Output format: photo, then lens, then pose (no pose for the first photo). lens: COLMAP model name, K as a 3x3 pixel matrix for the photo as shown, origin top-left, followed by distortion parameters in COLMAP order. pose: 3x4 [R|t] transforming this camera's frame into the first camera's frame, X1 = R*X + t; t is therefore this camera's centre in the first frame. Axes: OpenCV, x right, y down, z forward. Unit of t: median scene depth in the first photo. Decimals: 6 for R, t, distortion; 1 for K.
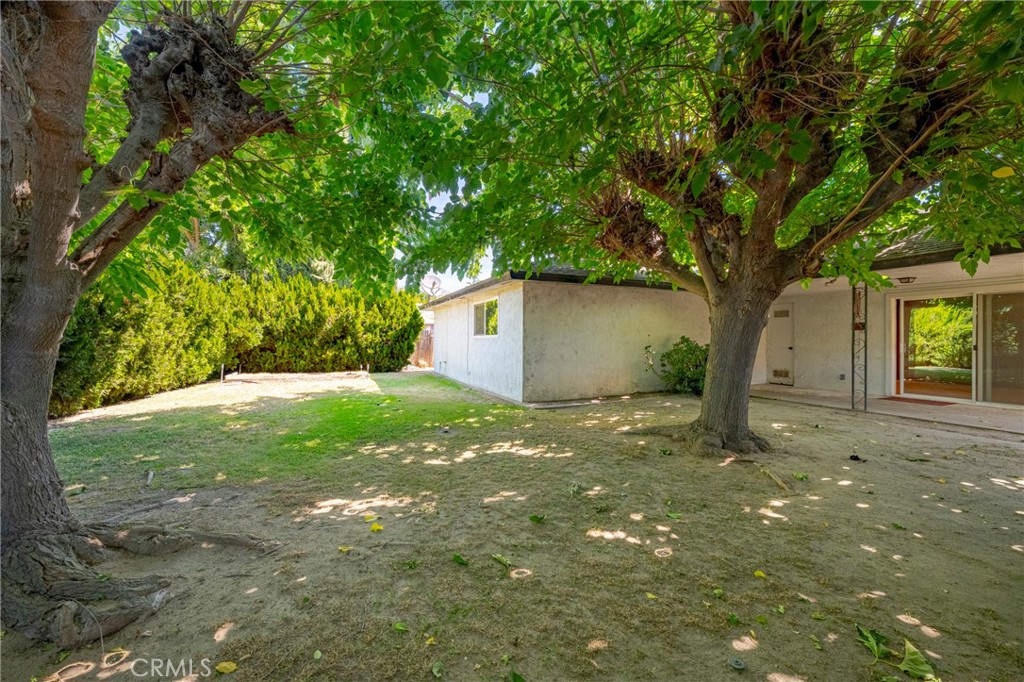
lens RADIAL K [[405.6, 0, 512.0], [0, 405.6, 339.3], [0, 0, 1]] dist [-0.002909, 0.000008]
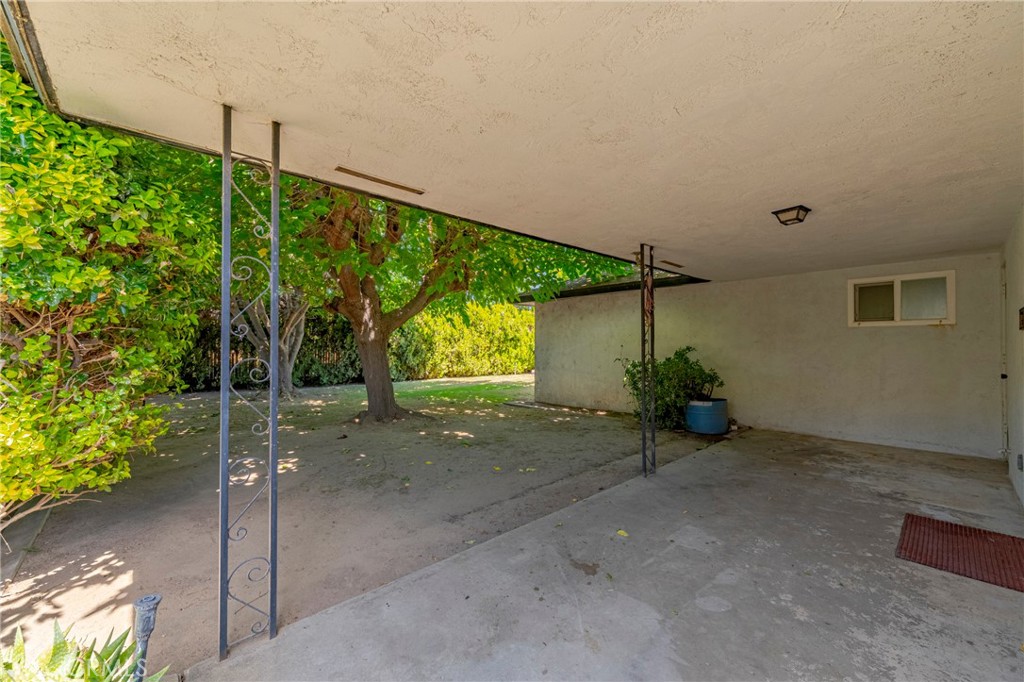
lens RADIAL K [[405.6, 0, 512.3], [0, 405.6, 342.8], [0, 0, 1]] dist [-0.002909, 0.000008]
pose [[0.335908, -0.008566, -0.941856, 1.090672], [-0.001485, 0.999953, -0.009625, -0.007883], [0.941894, 0.004632, 0.335880, 0.494655]]
